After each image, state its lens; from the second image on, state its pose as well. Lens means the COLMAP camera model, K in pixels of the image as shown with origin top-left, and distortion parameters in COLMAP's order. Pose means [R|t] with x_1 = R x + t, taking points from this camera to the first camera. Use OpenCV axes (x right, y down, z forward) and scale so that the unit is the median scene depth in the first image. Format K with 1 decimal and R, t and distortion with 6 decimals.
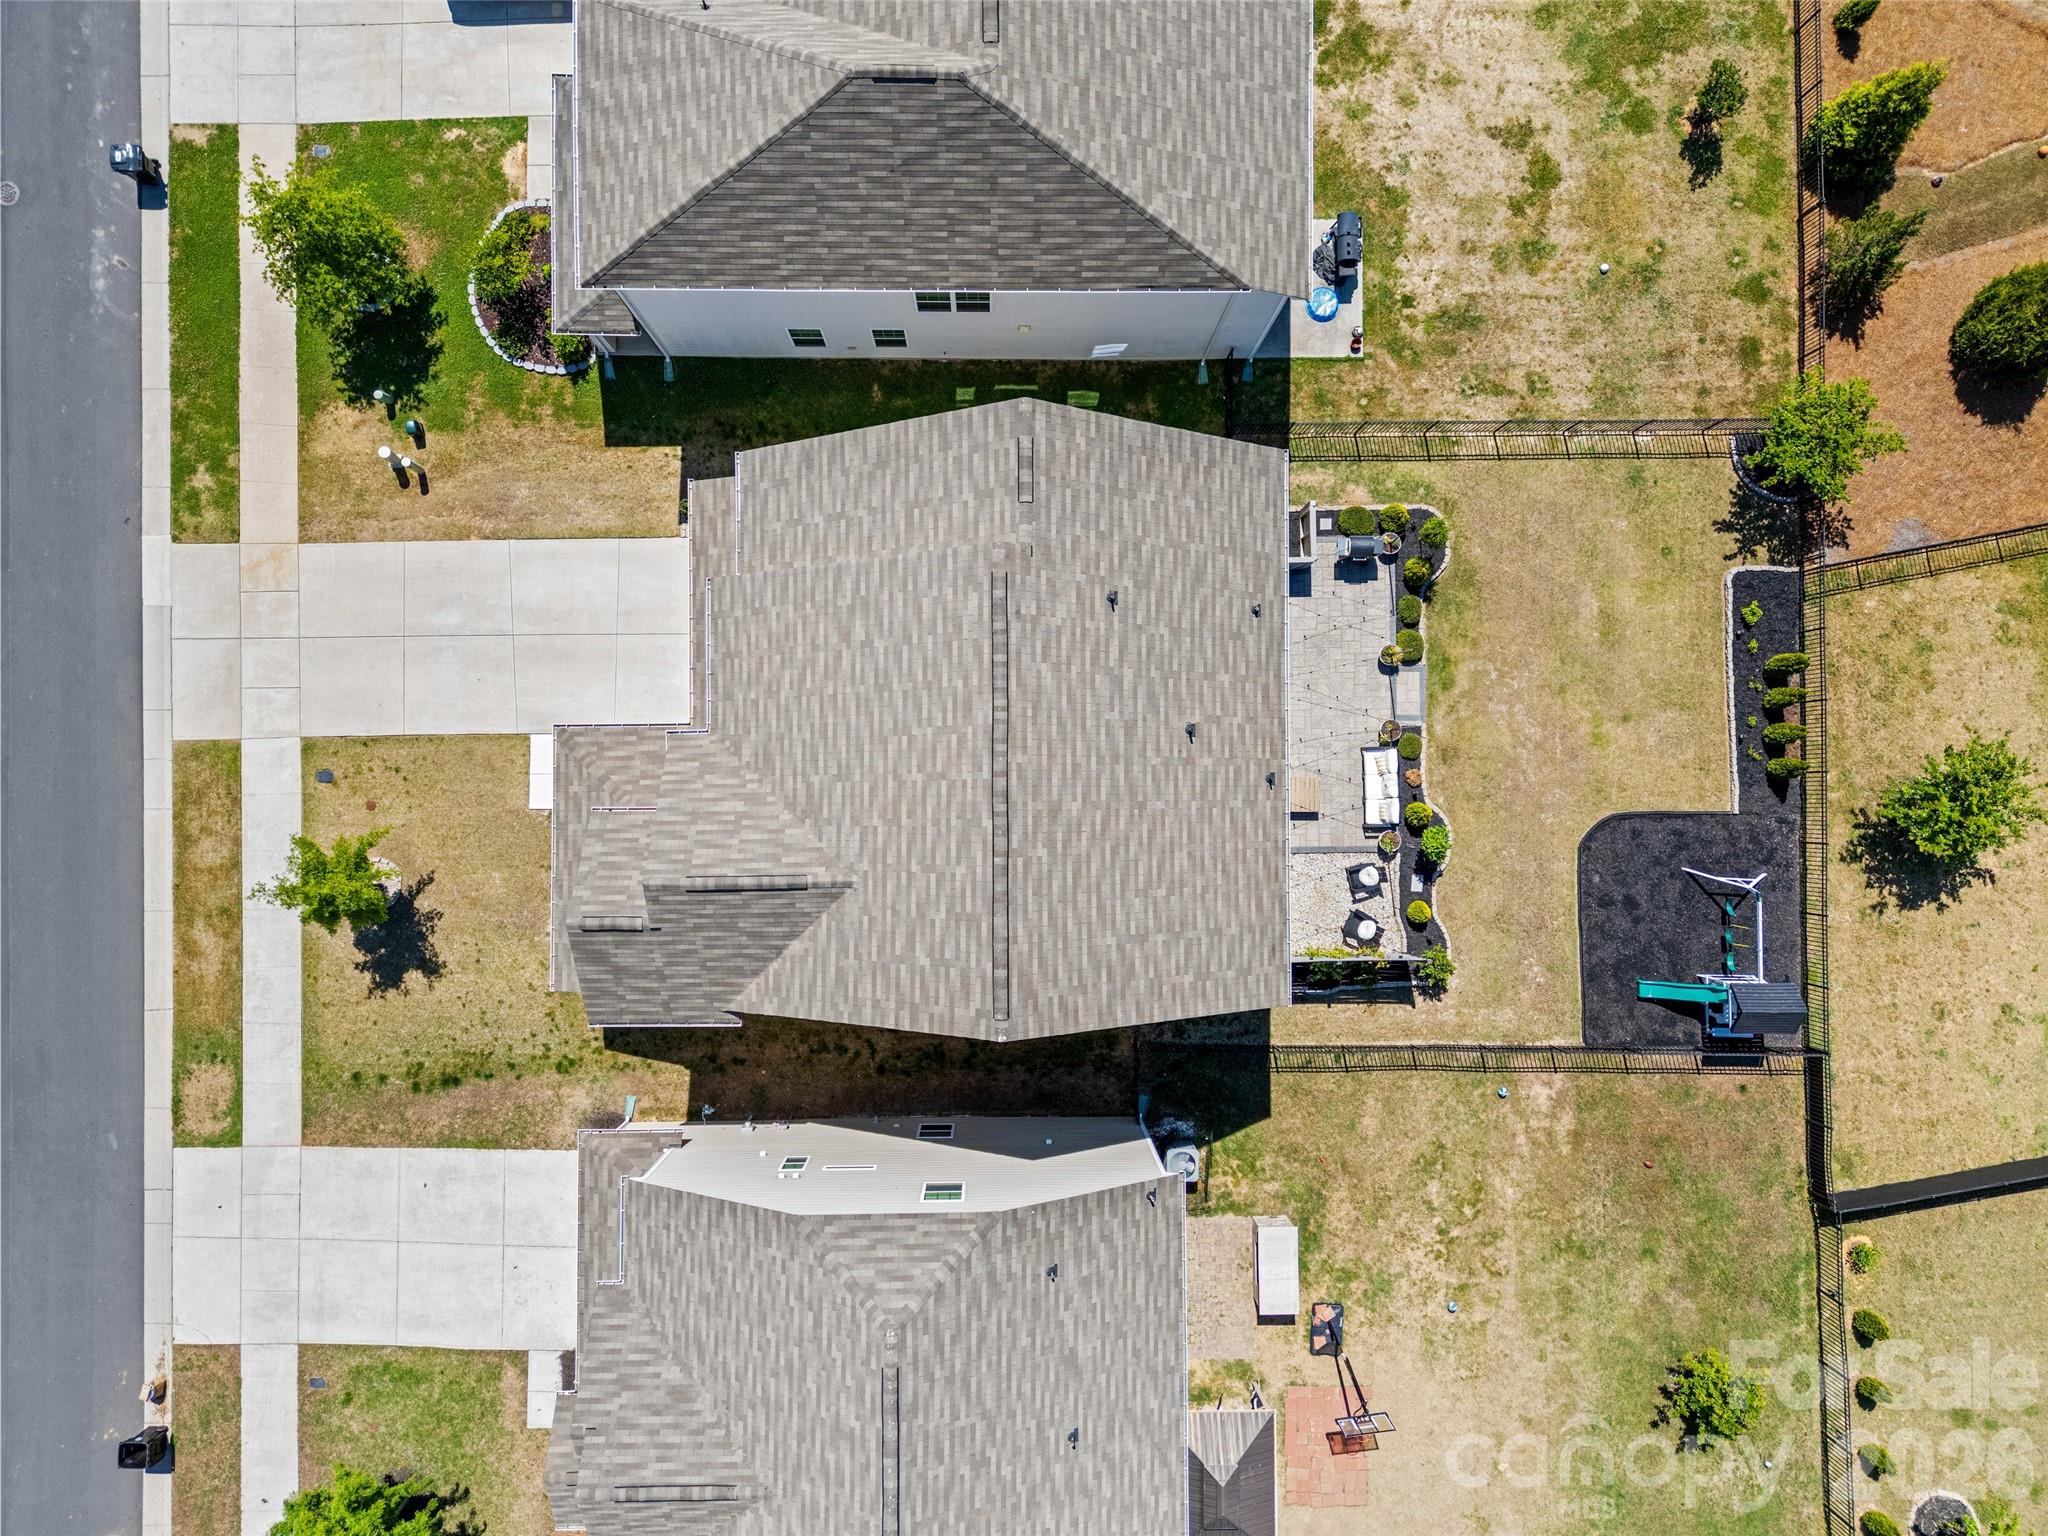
lens RADIAL K [[1436.8, 0, 1115.8], [0, 1436.8, 807.7], [0, 0, 1]] dist [0.088789, -0.056954]
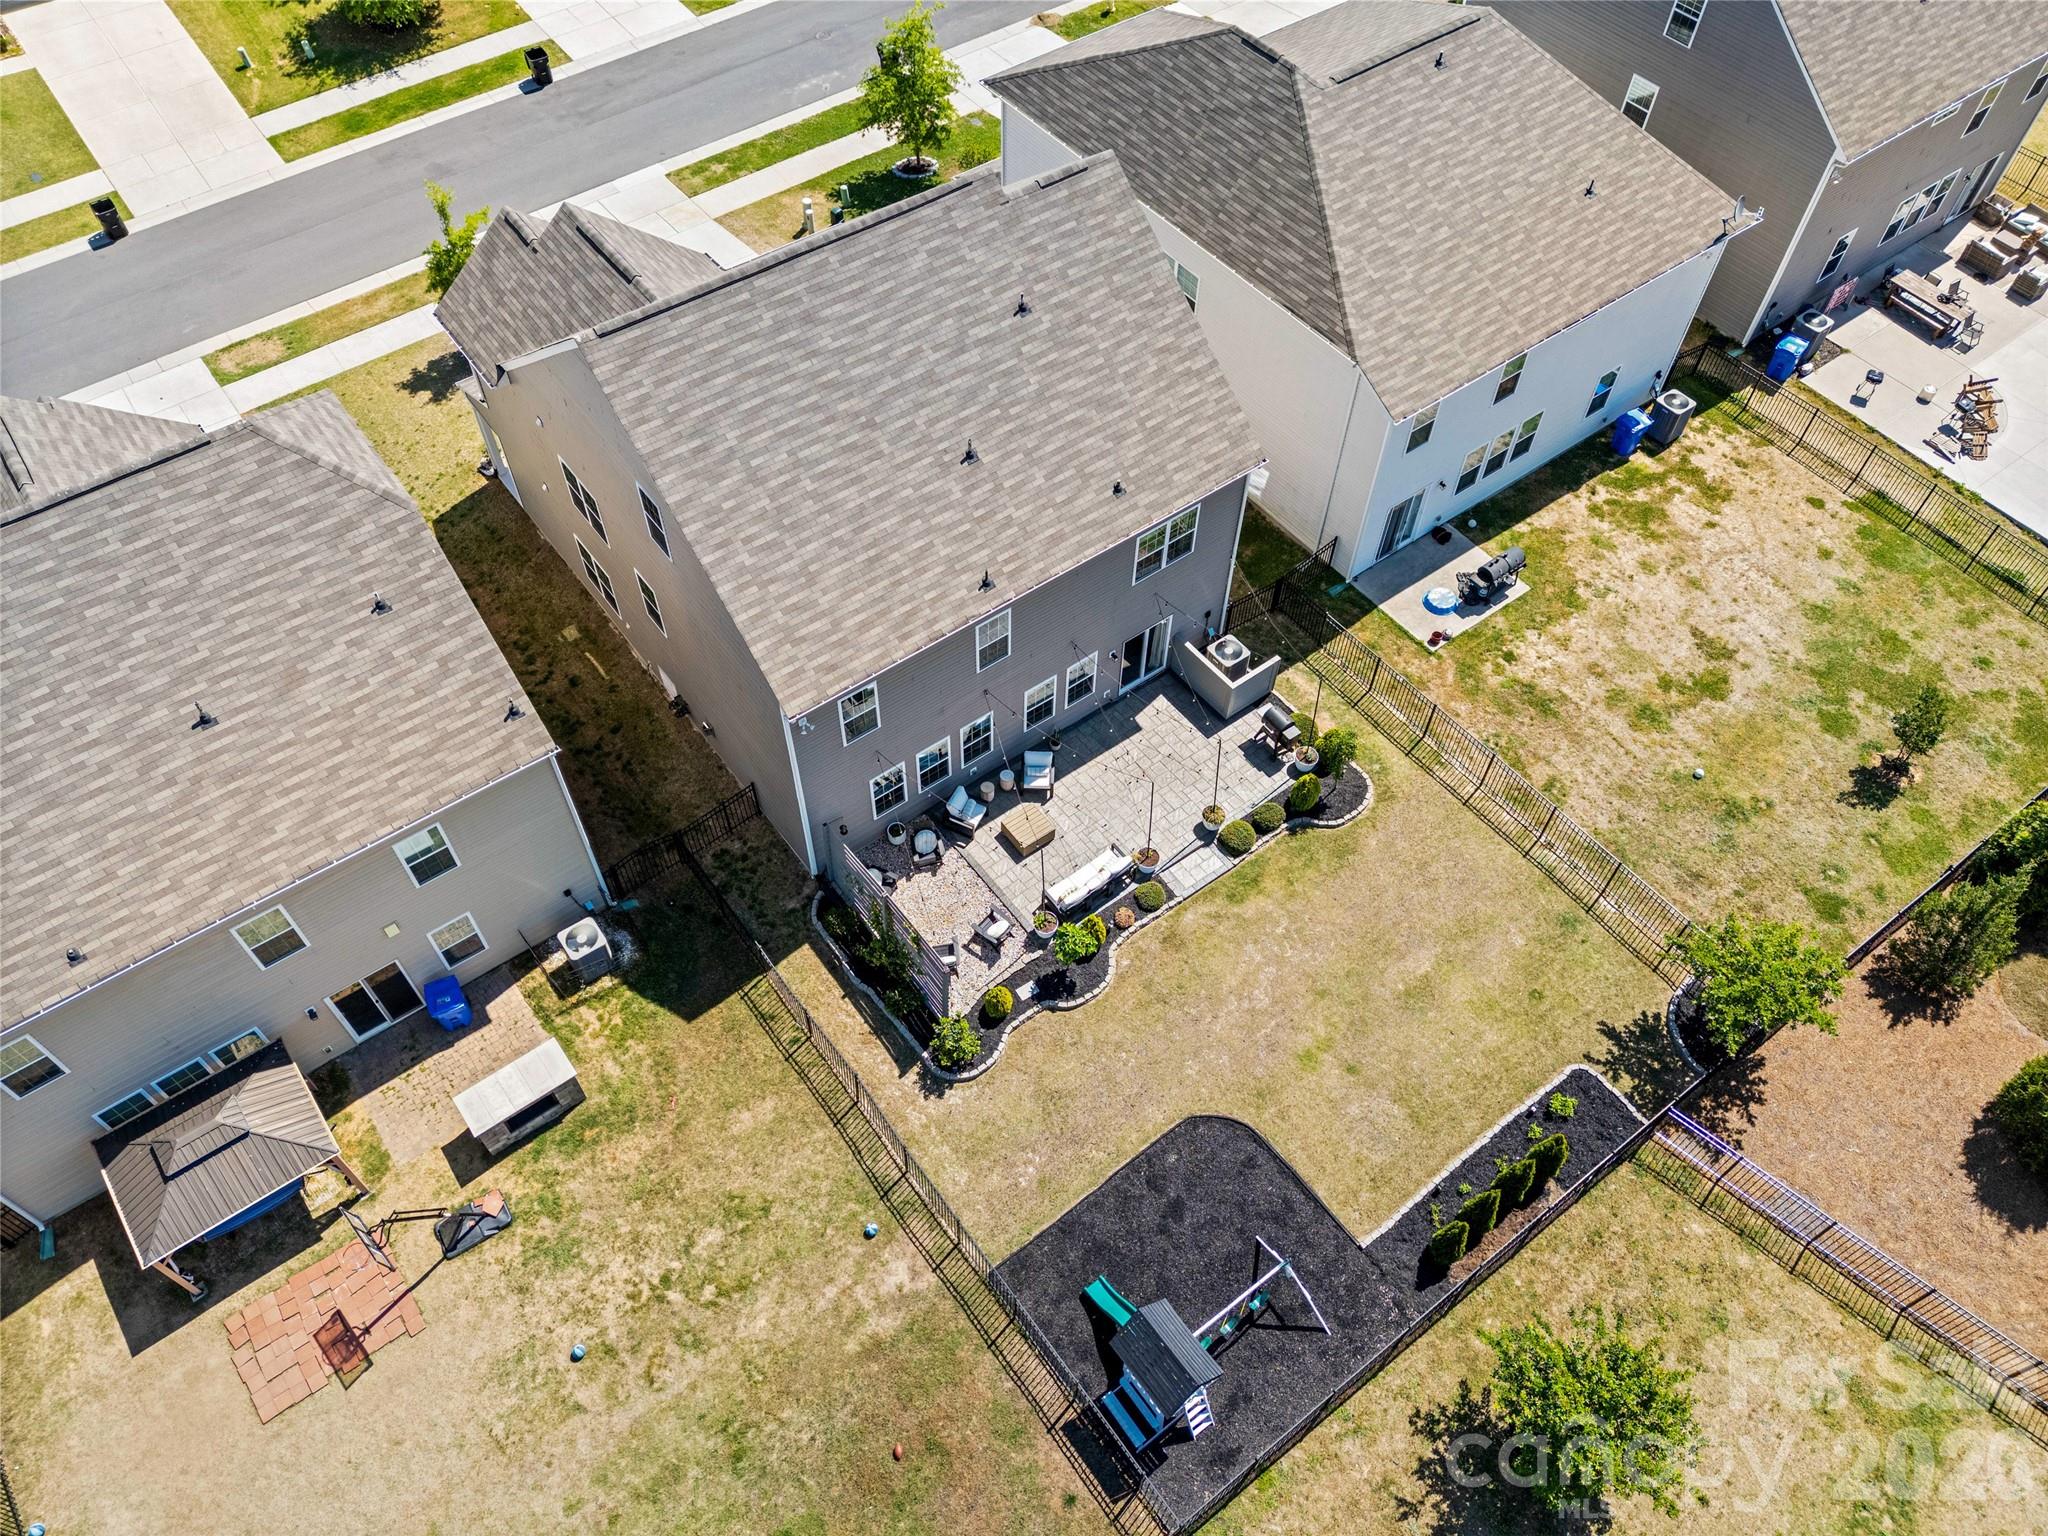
lens RADIAL K [[1497.5, 0, 1024.0], [0, 1497.5, 768.0], [0, 0, 1]] dist [0.084675, -0.041149]
pose [[0.596631, 0.641875, -0.481692, 0.535756], [-0.802289, 0.491329, -0.339010, 0.280211], [0.019067, 0.588720, 0.808112, 0.235461]]
